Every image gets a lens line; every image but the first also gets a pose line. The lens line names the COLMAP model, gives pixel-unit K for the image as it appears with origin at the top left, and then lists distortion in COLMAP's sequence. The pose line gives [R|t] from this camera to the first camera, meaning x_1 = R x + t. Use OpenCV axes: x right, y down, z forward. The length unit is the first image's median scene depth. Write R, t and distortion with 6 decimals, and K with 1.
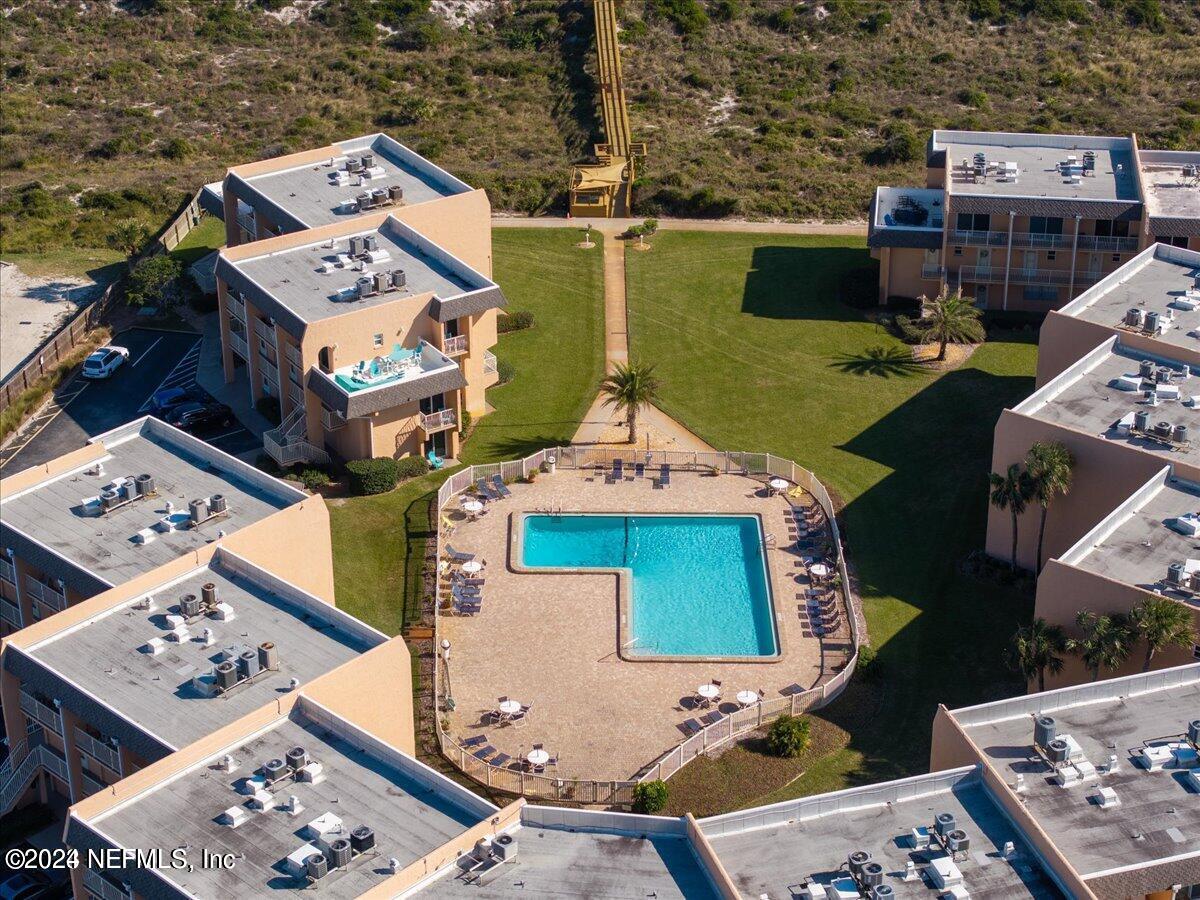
lens RADIAL K [[2413.2, 0, 600.0], [0, 2413.2, 450.0], [0, 0, 1]] dist [-0.054321, -0.058081]
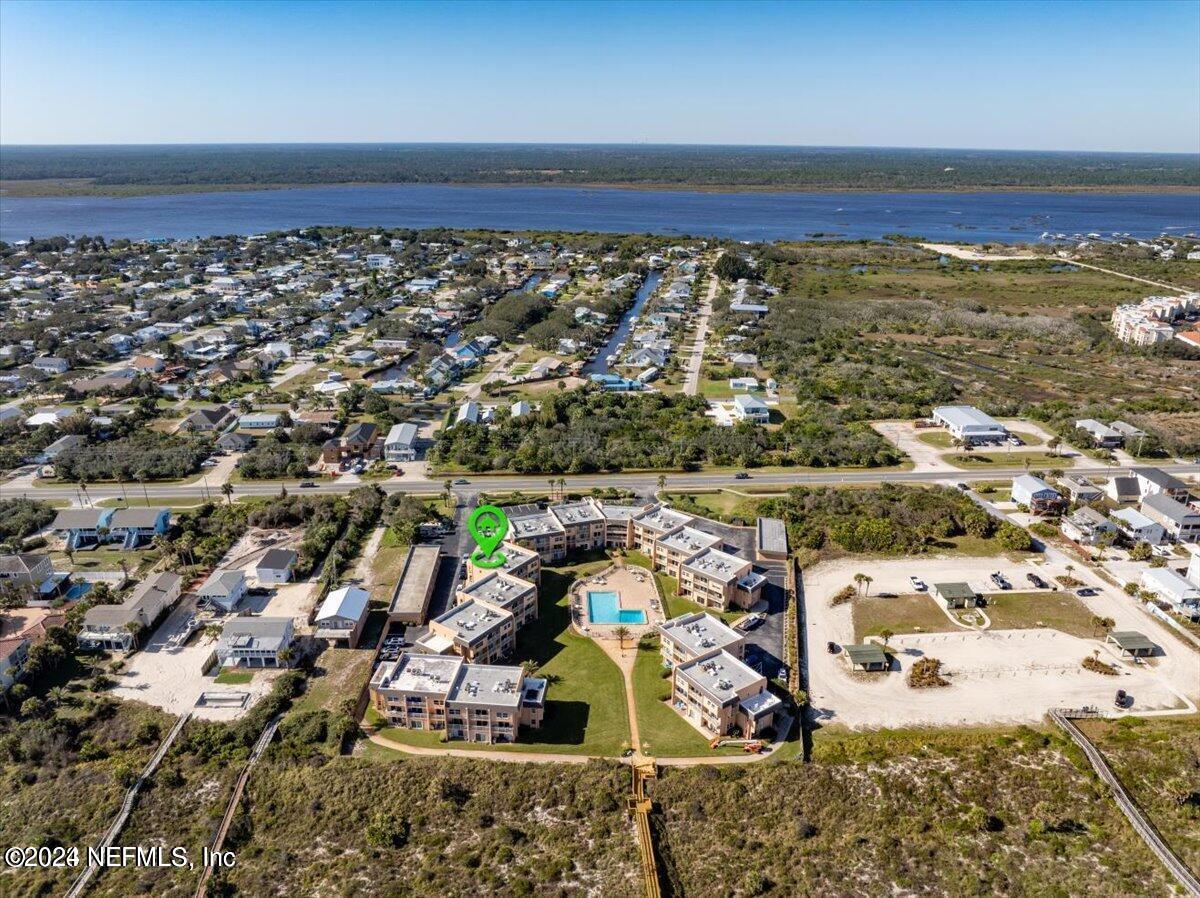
lens RADIAL K [[843.1, 0, 600.0], [0, 843.1, 449.0], [0, 0, 1]] dist [-0.035709, -0.000775]
pose [[-0.999380, 0.012373, -0.032954, 0.086682], [-0.016044, 0.673177, 0.739307, -1.193424], [0.031331, 0.739378, -0.672562, 1.668466]]
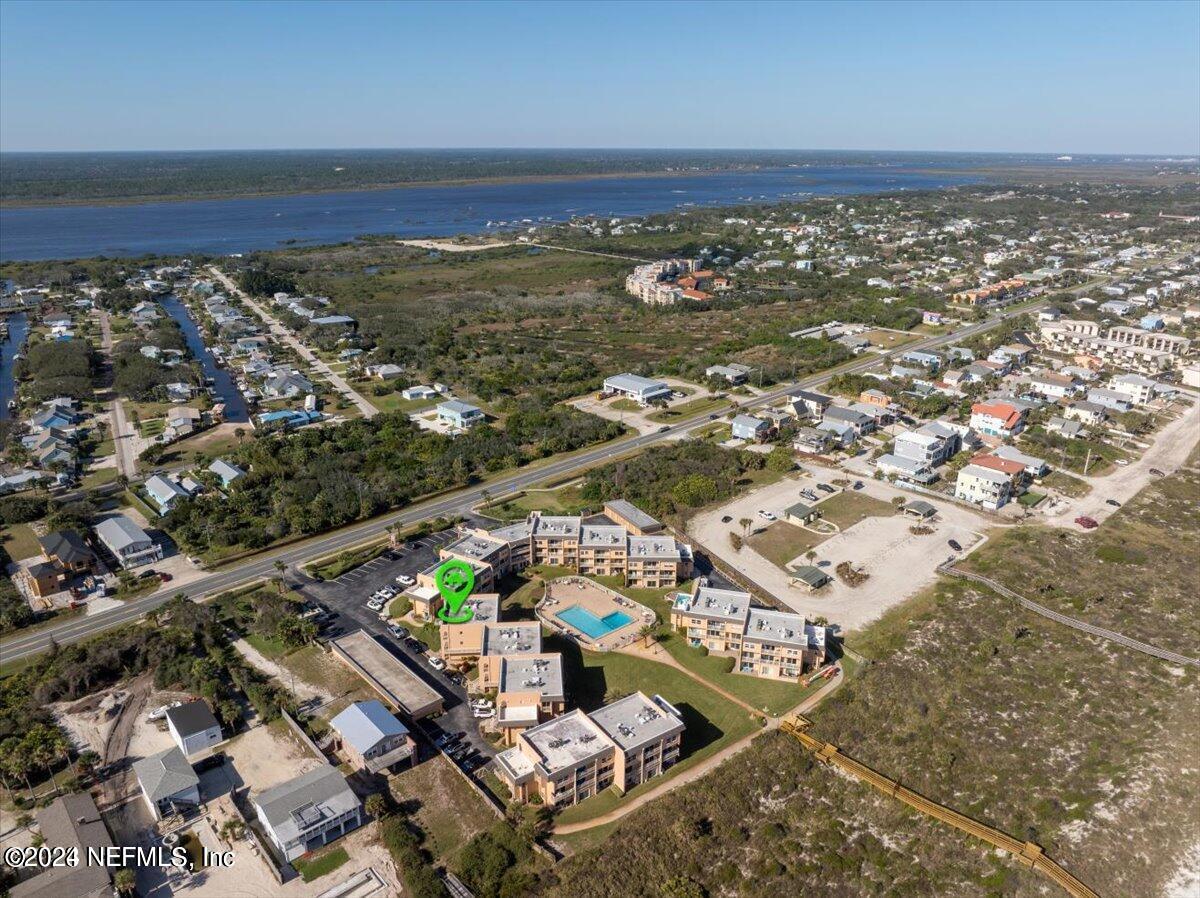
lens RADIAL K [[843.1, 0, 600.0], [0, 843.1, 449.0], [0, 0, 1]] dist [-0.035709, -0.000775]
pose [[-0.743267, 0.232840, -0.627168, 0.837725], [-0.306273, 0.715033, 0.628430, -1.053720], [0.594770, 0.659176, -0.460148, 1.376467]]
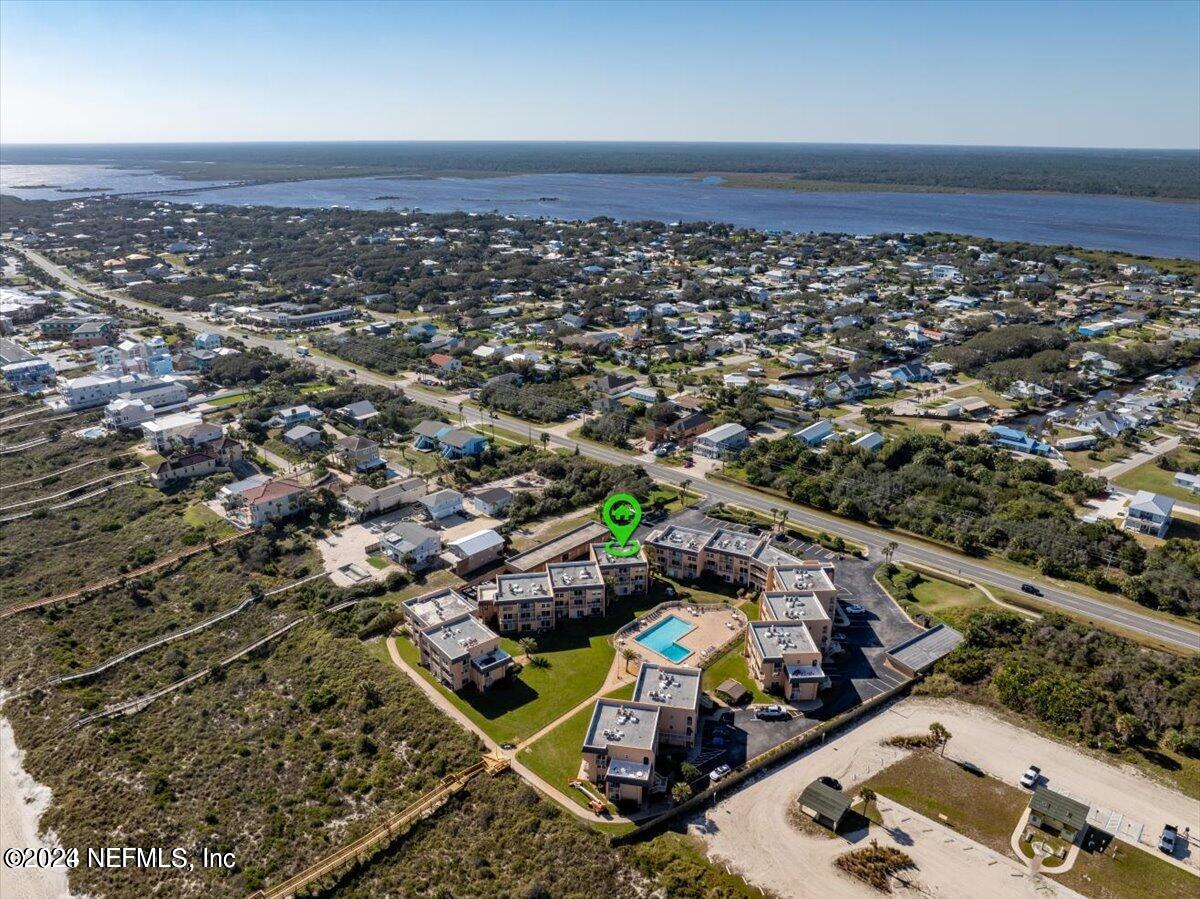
lens RADIAL K [[843.1, 0, 600.0], [0, 843.1, 449.5], [0, 0, 1]] dist [-0.035709, -0.000775]
pose [[-0.727172, -0.235613, 0.644753, -0.713600], [0.317224, 0.717604, 0.620011, -1.068455], [-0.608760, 0.655386, -0.447079, 1.392737]]
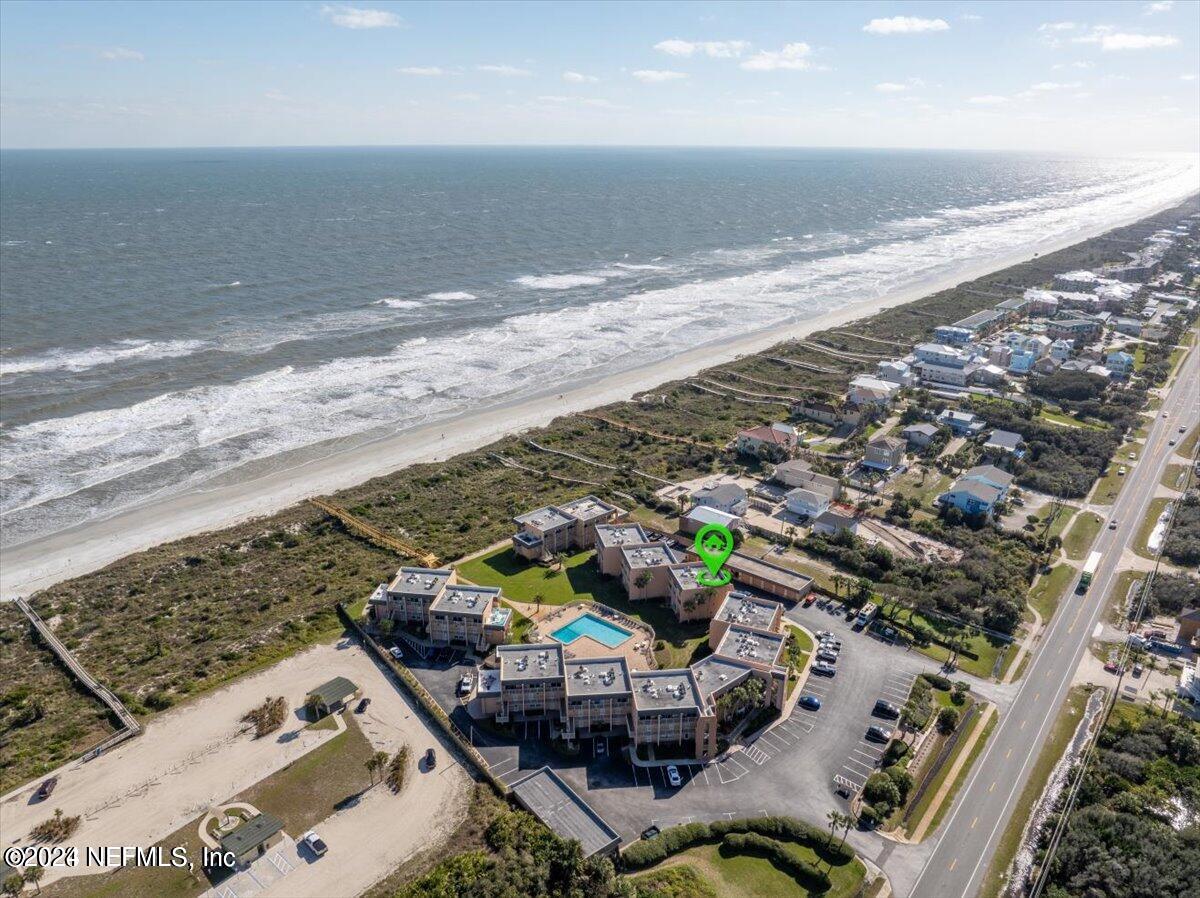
lens RADIAL K [[843.1, 0, 600.0], [0, 843.1, 449.0], [0, 0, 1]] dist [-0.035709, -0.000775]
pose [[0.655287, -0.253492, 0.711576, -0.879423], [0.343123, 0.939107, 0.018567, -0.257366], [-0.672953, 0.231991, 0.702364, -0.147514]]
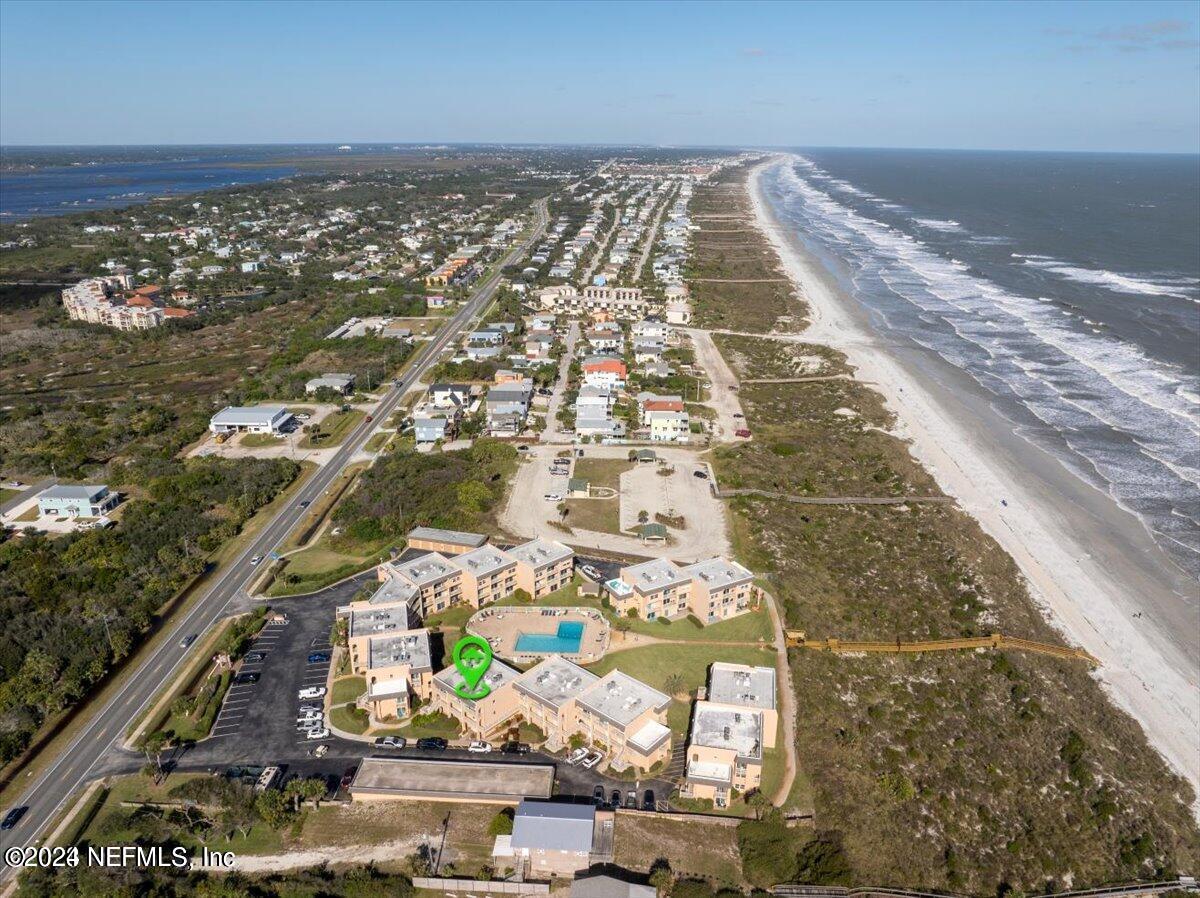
lens RADIAL K [[843.1, 0, 600.0], [0, 843.1, 449.0], [0, 0, 1]] dist [-0.035709, -0.000775]
pose [[-0.059796, 0.350939, -0.934487, 1.180576], [-0.465517, 0.818325, 0.337103, -0.696163], [0.883017, 0.455177, 0.114436, 0.679087]]
